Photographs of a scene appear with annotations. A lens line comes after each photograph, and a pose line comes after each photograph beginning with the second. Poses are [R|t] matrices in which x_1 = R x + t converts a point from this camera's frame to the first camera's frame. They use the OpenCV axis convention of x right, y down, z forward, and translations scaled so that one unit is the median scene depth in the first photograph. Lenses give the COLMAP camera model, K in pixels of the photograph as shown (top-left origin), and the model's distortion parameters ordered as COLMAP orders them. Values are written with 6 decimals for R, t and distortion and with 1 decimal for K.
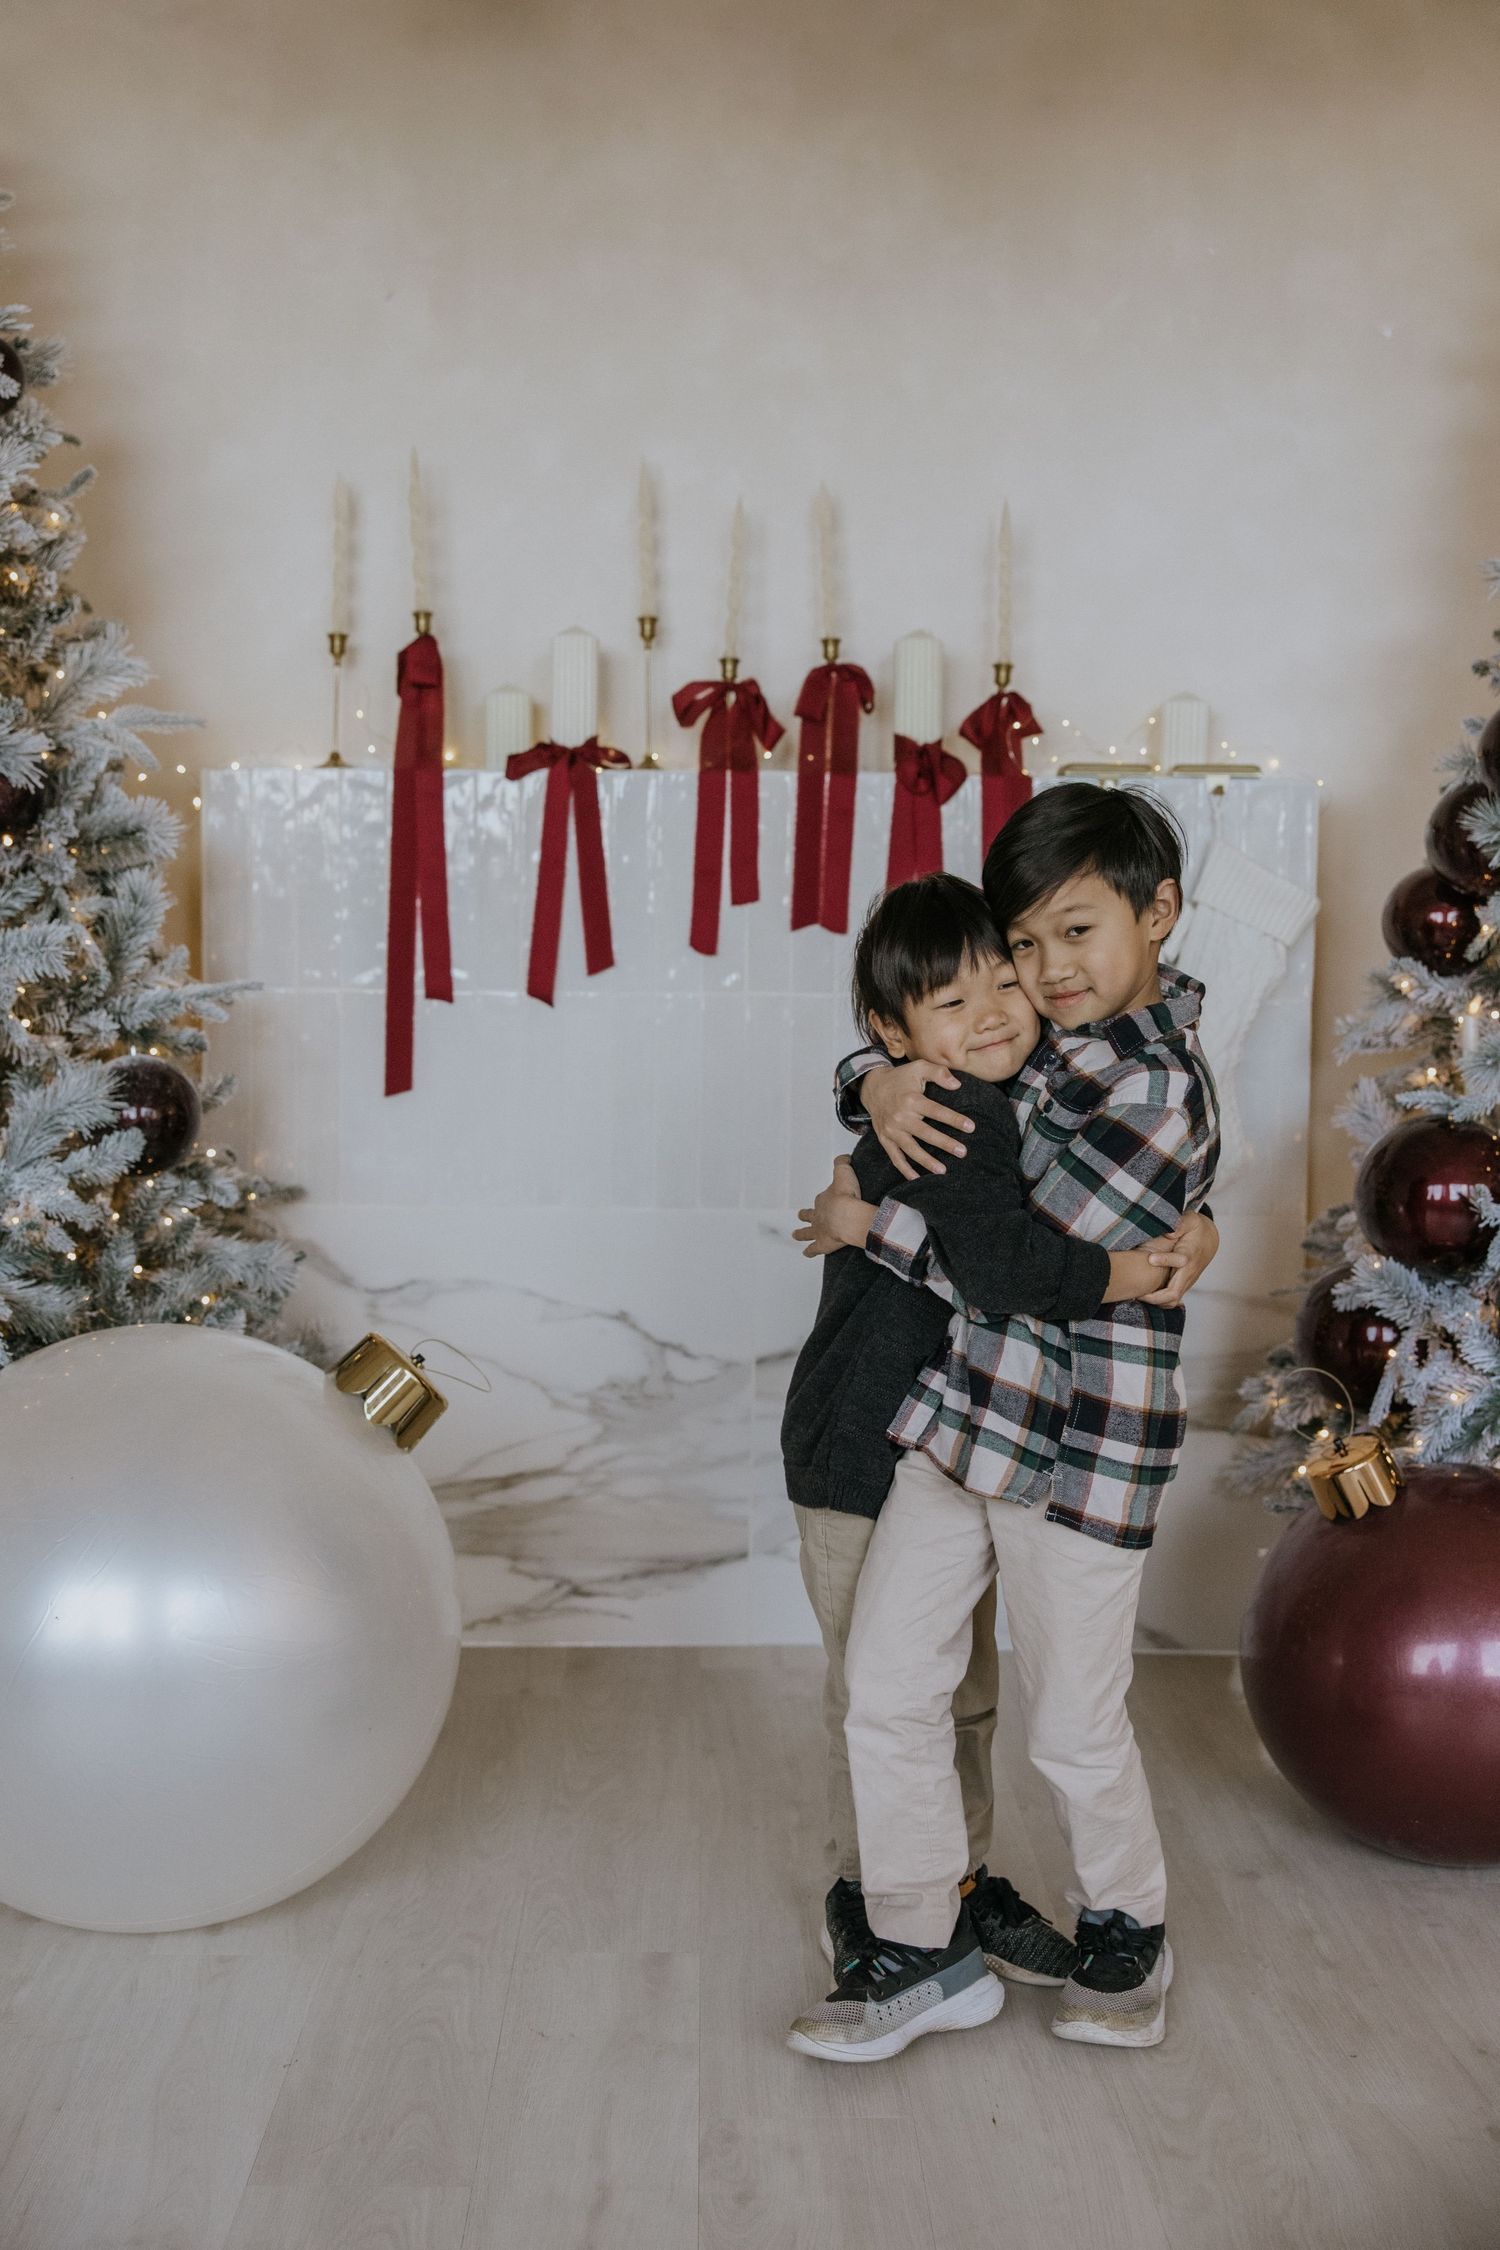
lens RADIAL K [[2415.1, 0, 742.7], [0, 2415.1, 1126.1], [0, 0, 1]] dist [0.009484, 0.000000]
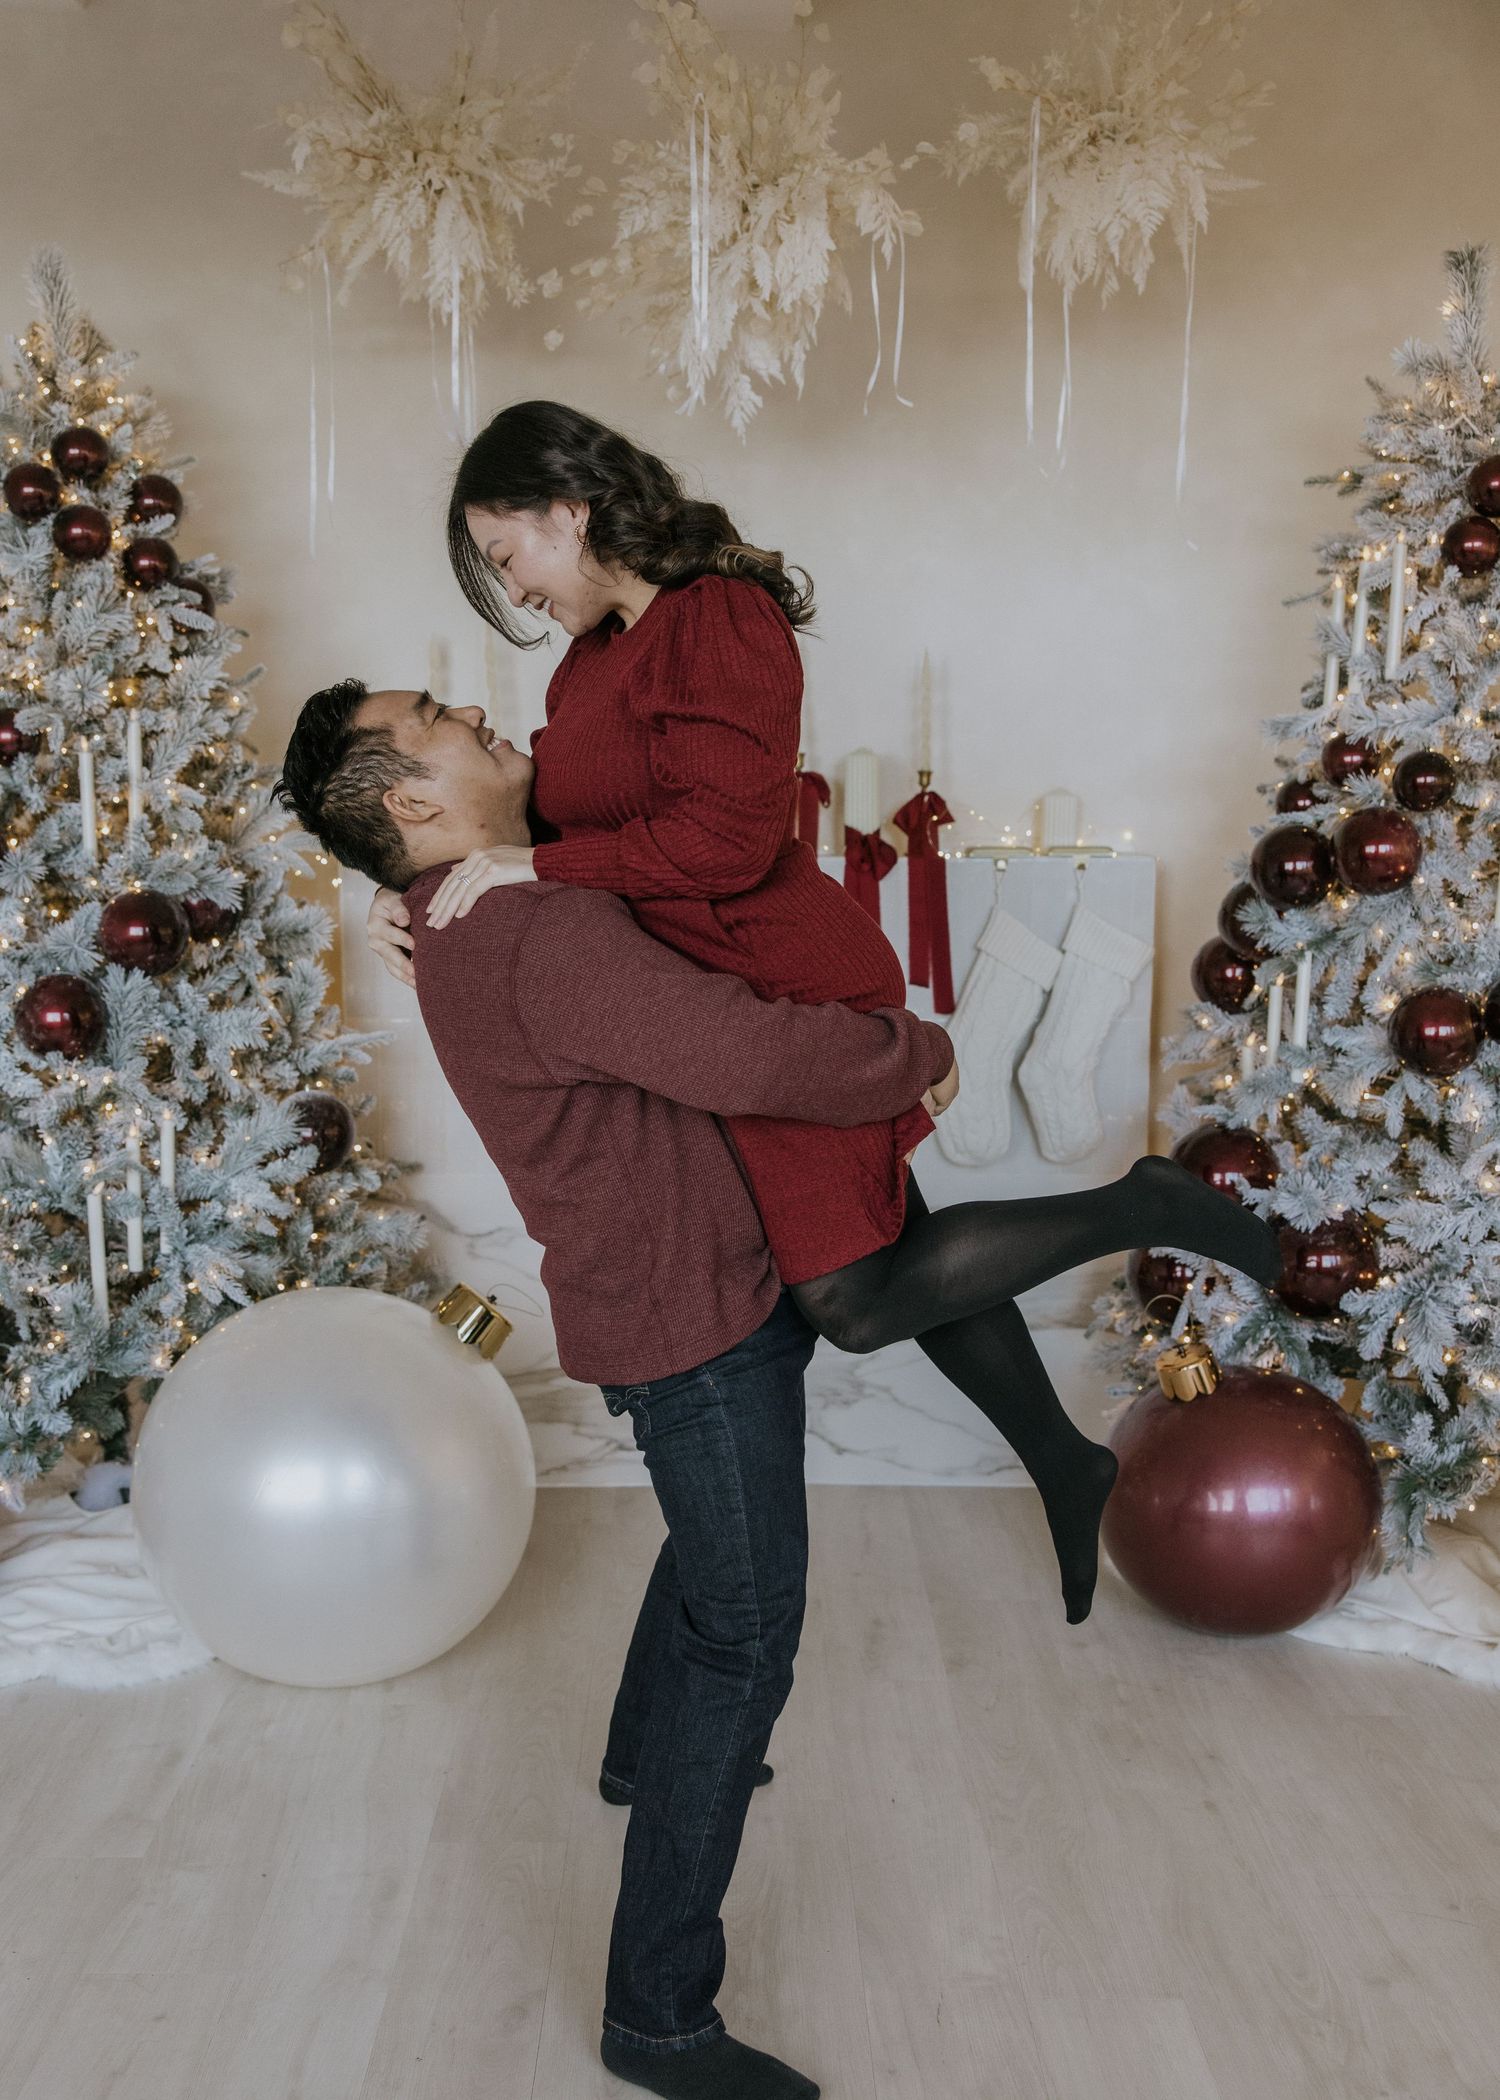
lens RADIAL K [[2577.6, 0, 755.6], [0, 2577.6, 1049.0], [0, 0, 1]] dist [0.027868, 0.000000]
pose [[0.999885, -0.012038, -0.009261, 0.027088], [0.012736, 0.996760, 0.079423, -0.168282], [0.008274, -0.079532, 0.996798, -0.507344]]
